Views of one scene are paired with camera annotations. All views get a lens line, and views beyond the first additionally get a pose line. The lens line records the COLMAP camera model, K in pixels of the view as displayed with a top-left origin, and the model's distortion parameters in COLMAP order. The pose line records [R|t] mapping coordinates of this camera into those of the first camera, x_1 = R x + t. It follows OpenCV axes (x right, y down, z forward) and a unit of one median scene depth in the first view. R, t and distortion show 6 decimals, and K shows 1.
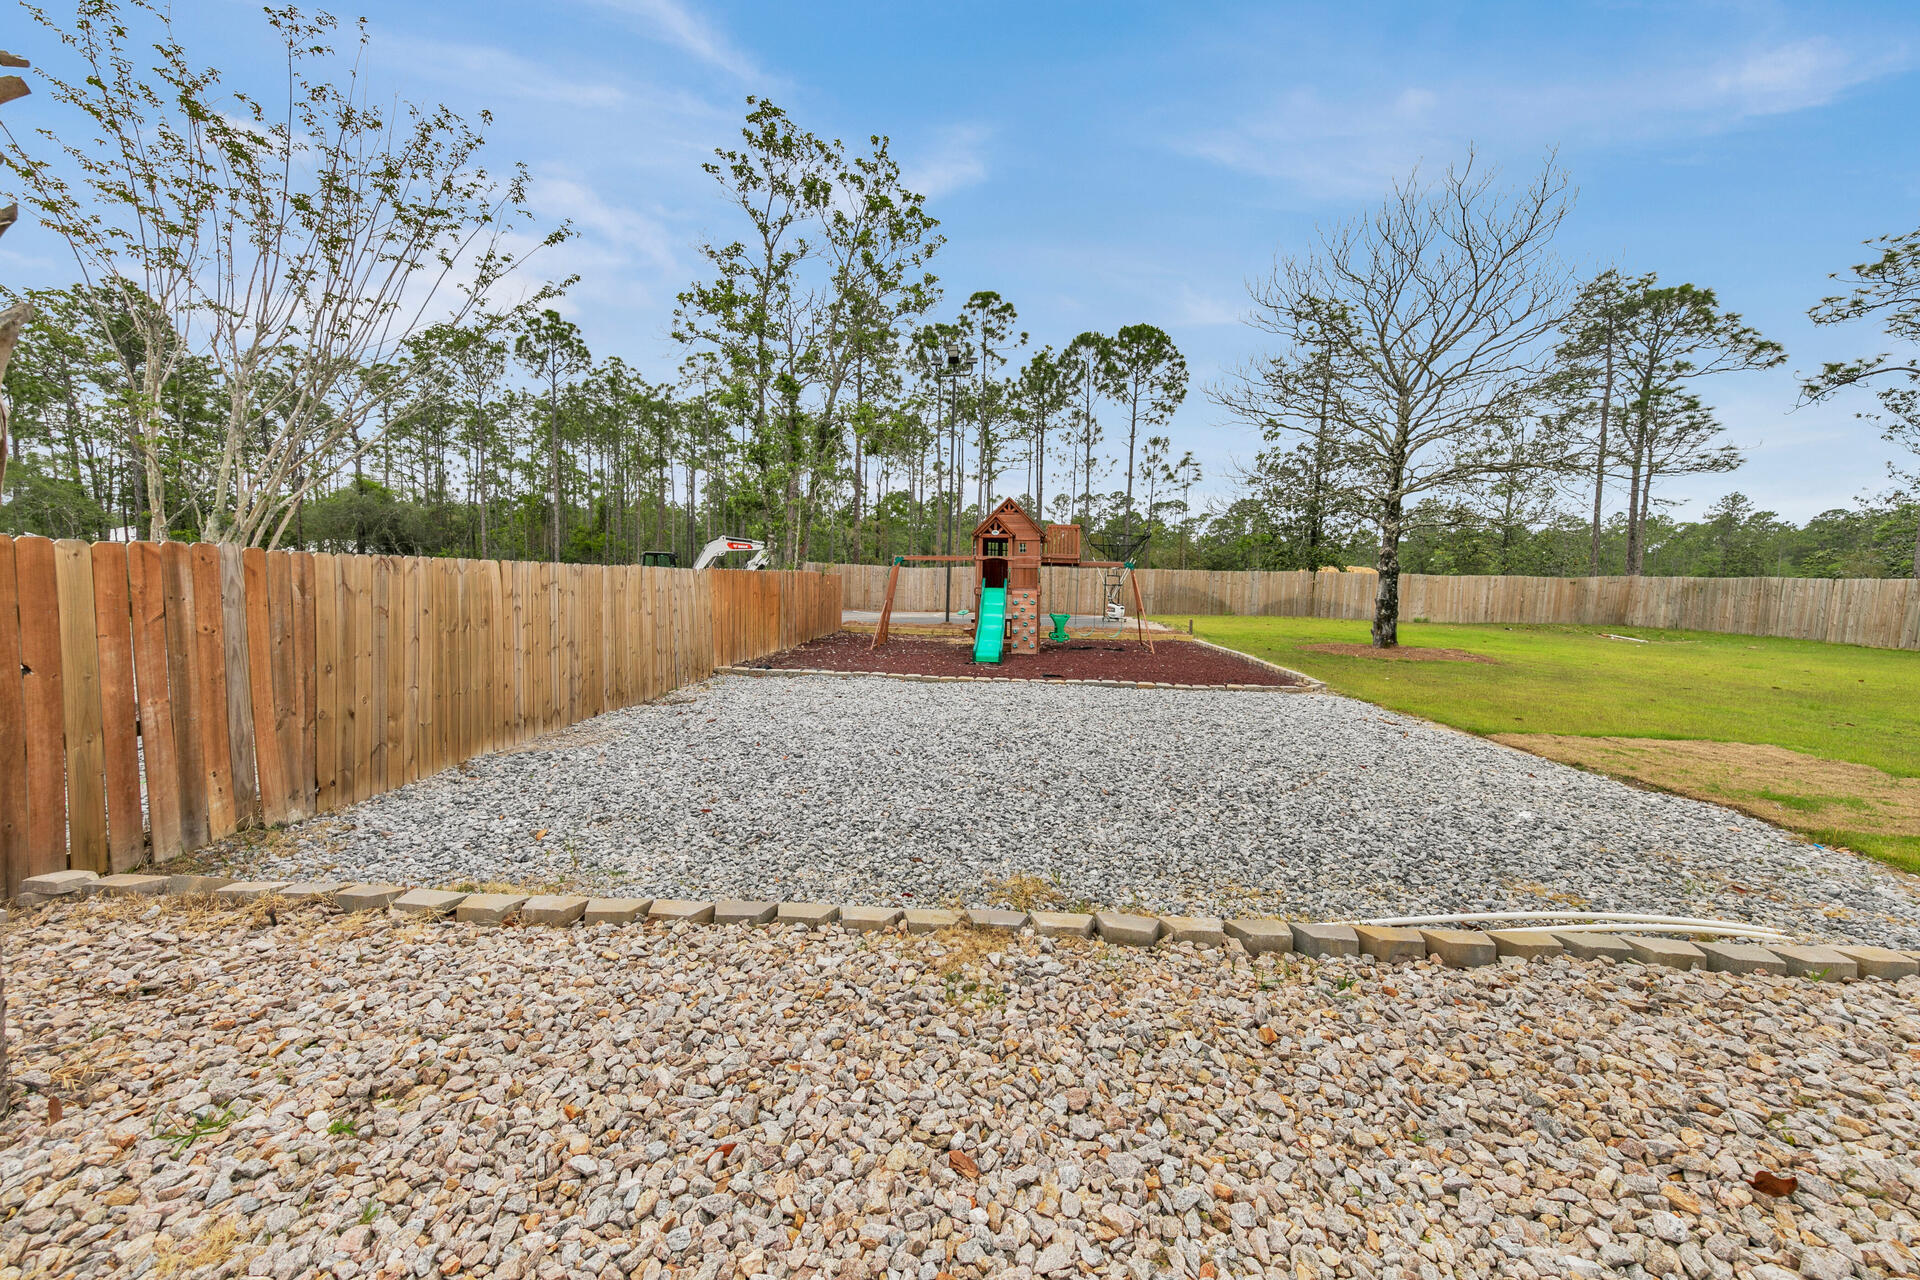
lens RADIAL K [[725.1, 0, 958.6], [0, 725.1, 618.9], [0, 0, 1]] dist [0.009175, 0.000507]
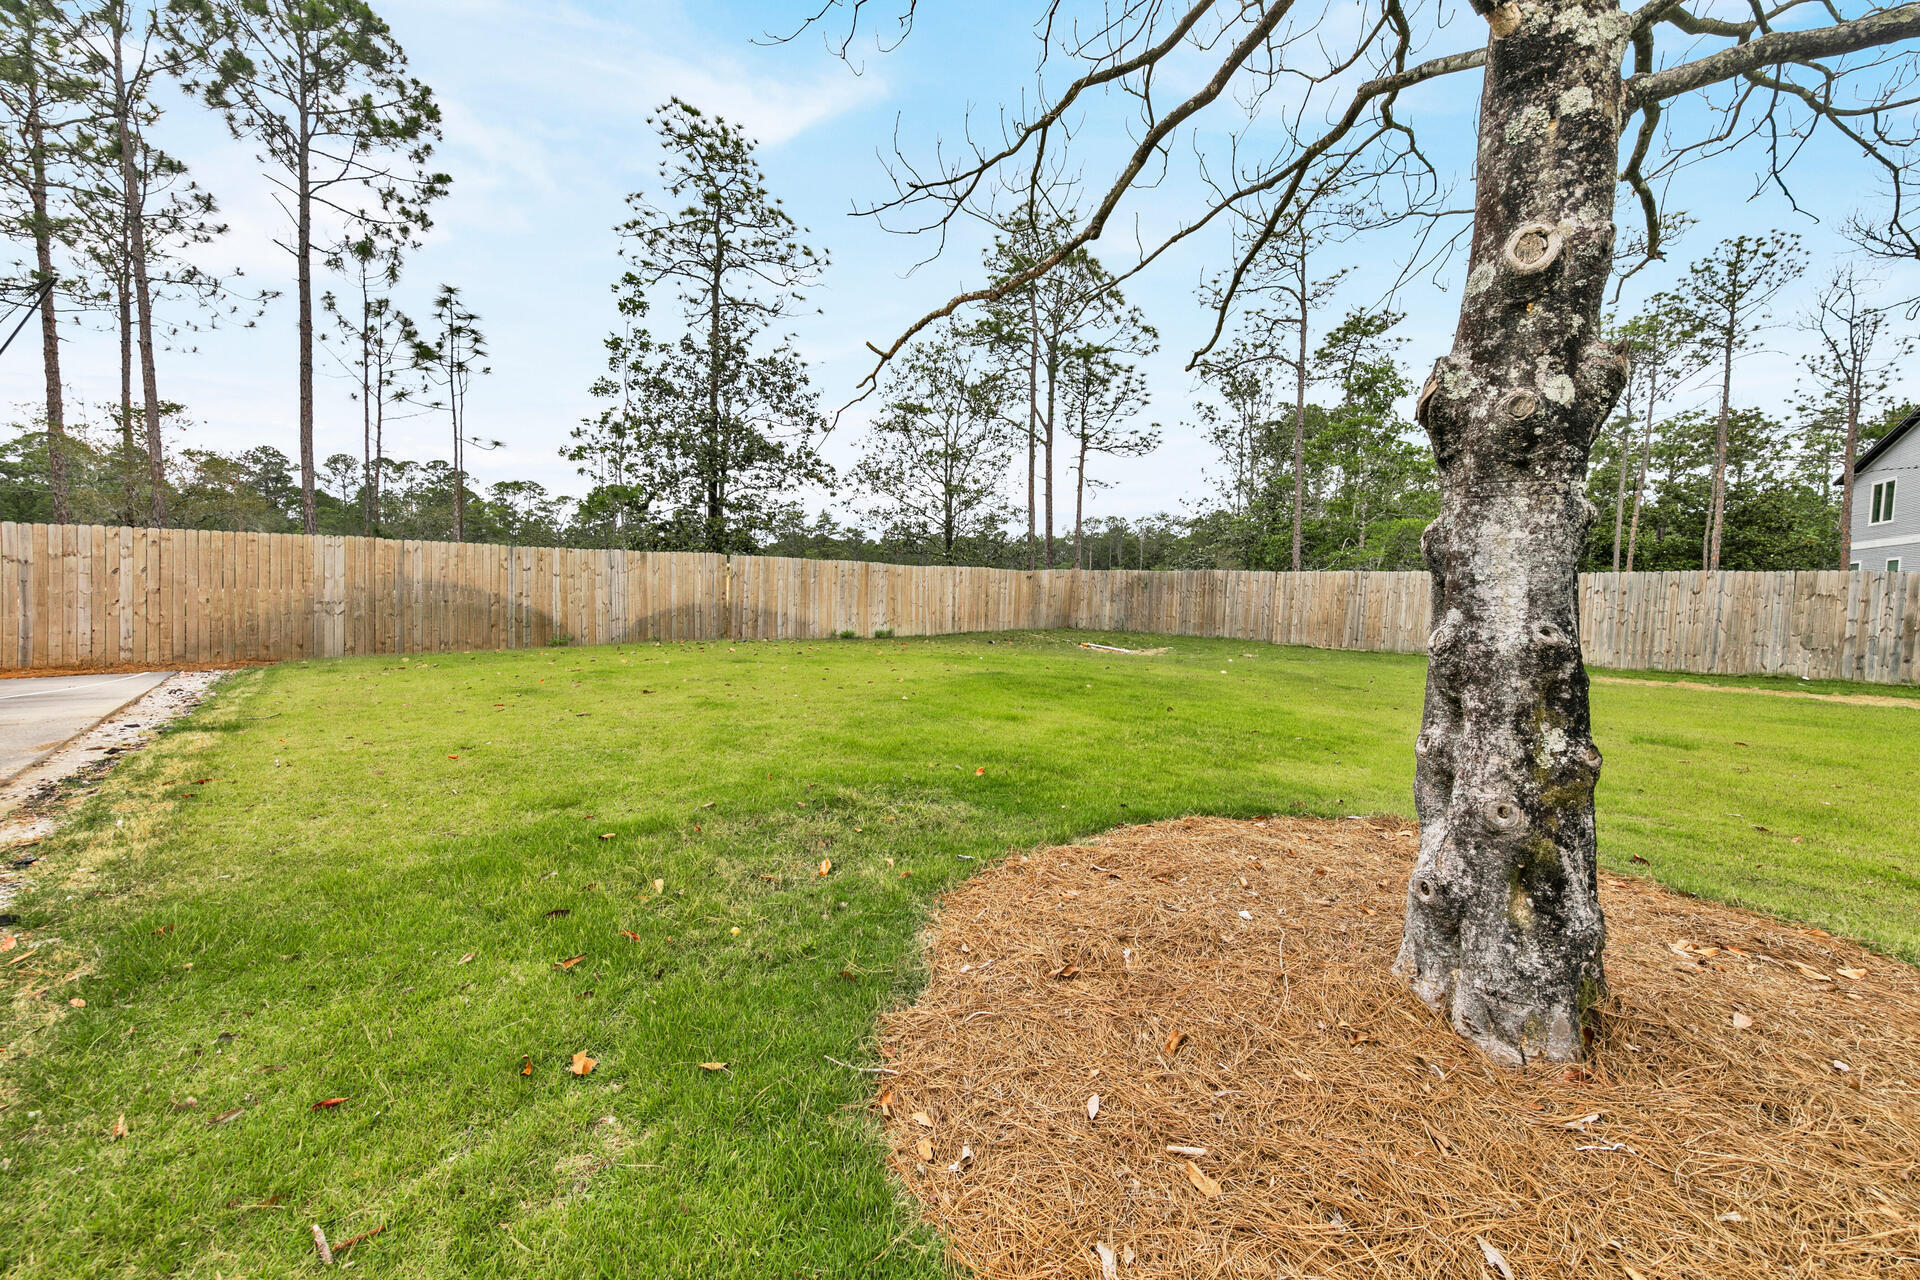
lens RADIAL K [[725.1, 0, 965.8], [0, 725.1, 631.3], [0, 0, 1]] dist [0.009175, 0.000507]
pose [[0.688845, -0.049174, 0.723239, 0.203047], [0.038067, 0.998774, 0.031652, -0.016657], [-0.723909, 0.005728, 0.689872, 0.460384]]
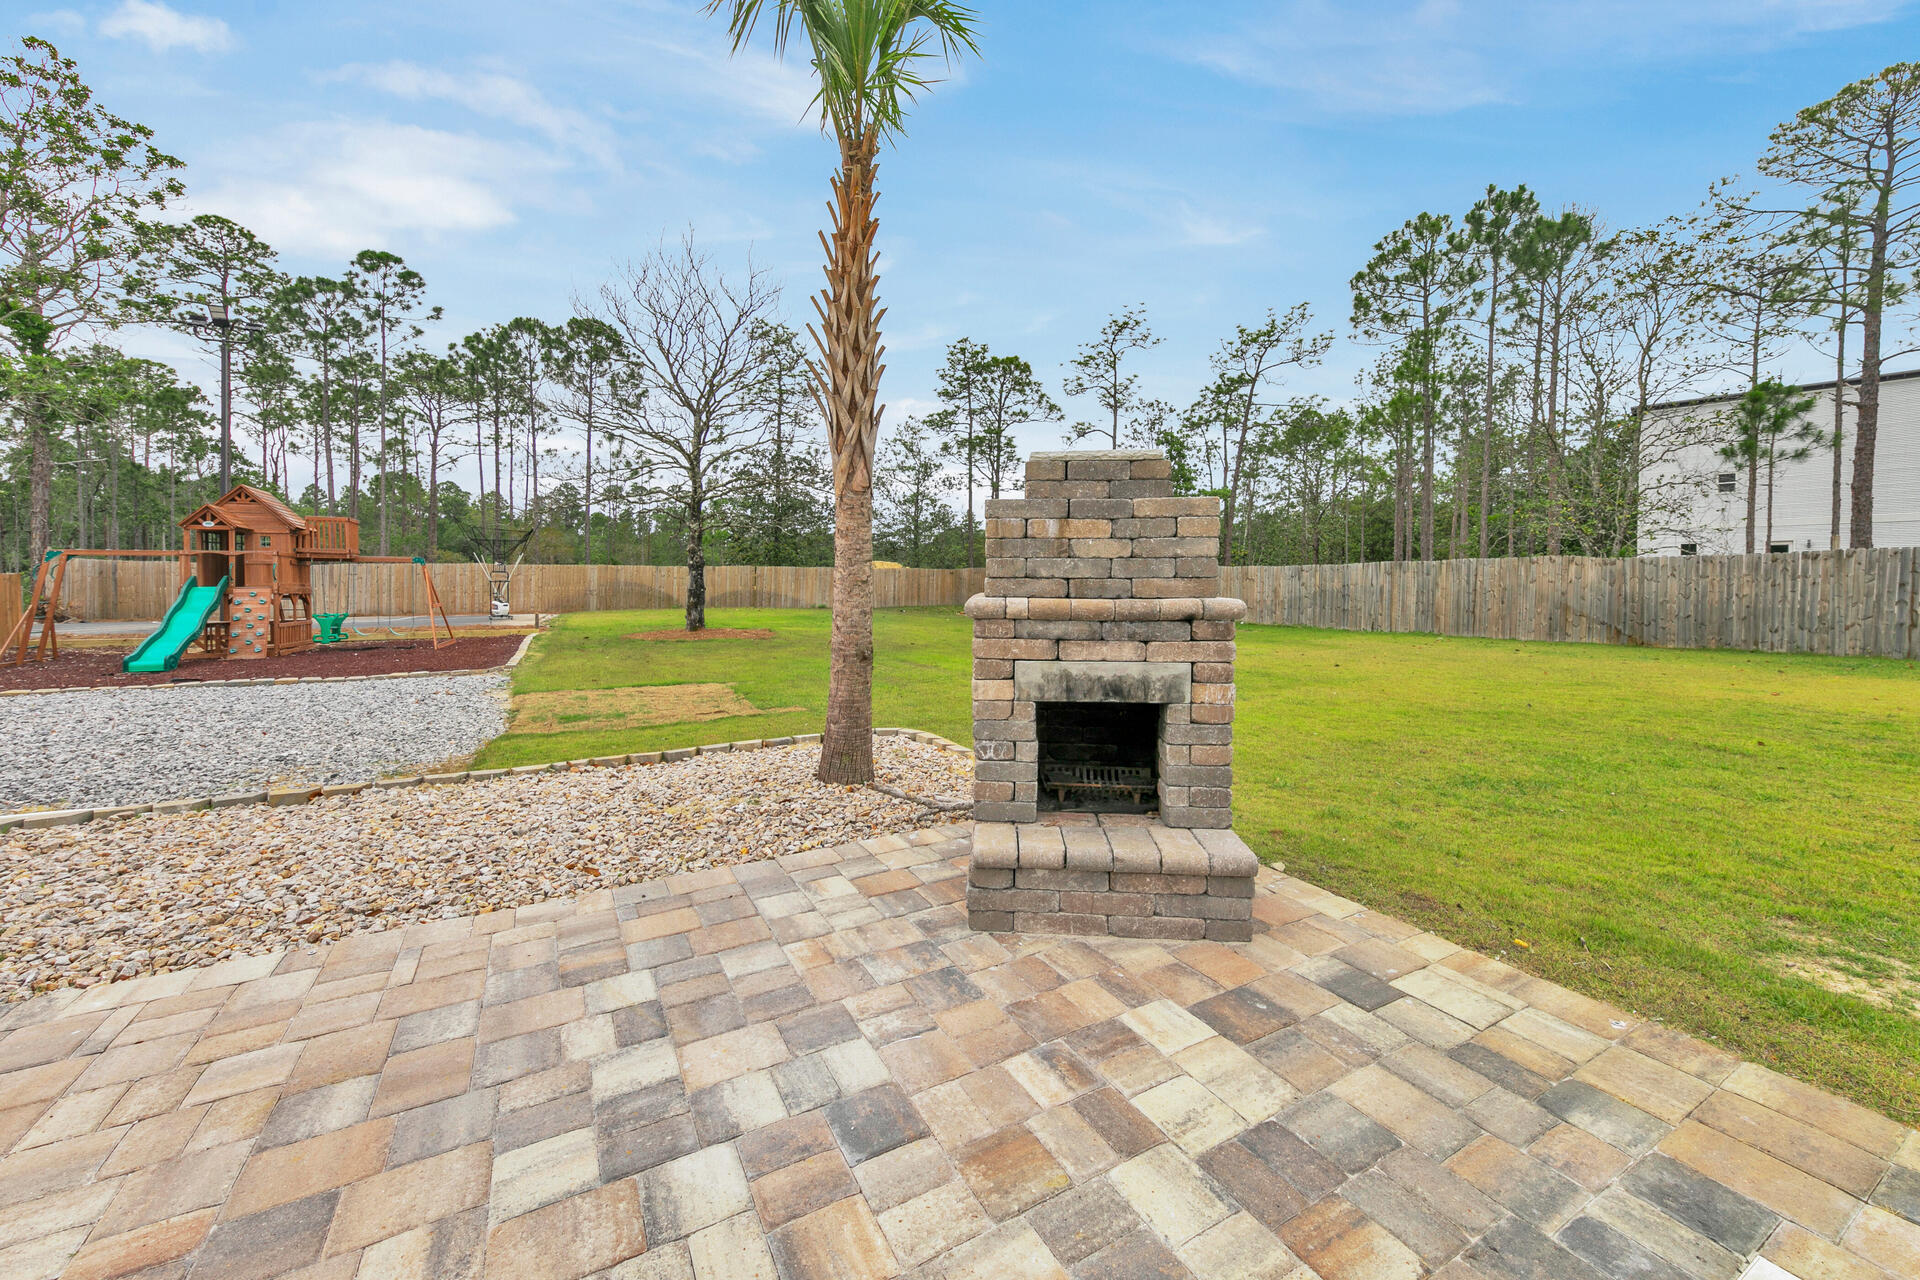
lens RADIAL K [[725.1, 0, 945.1], [0, 725.1, 592.1], [0, 0, 1]] dist [0.009175, 0.000507]
pose [[0.861024, -0.028330, 0.507775, 0.164278], [0.044452, 0.998818, -0.019649, 0.009117], [-0.506618, 0.039490, 0.861266, -0.093941]]
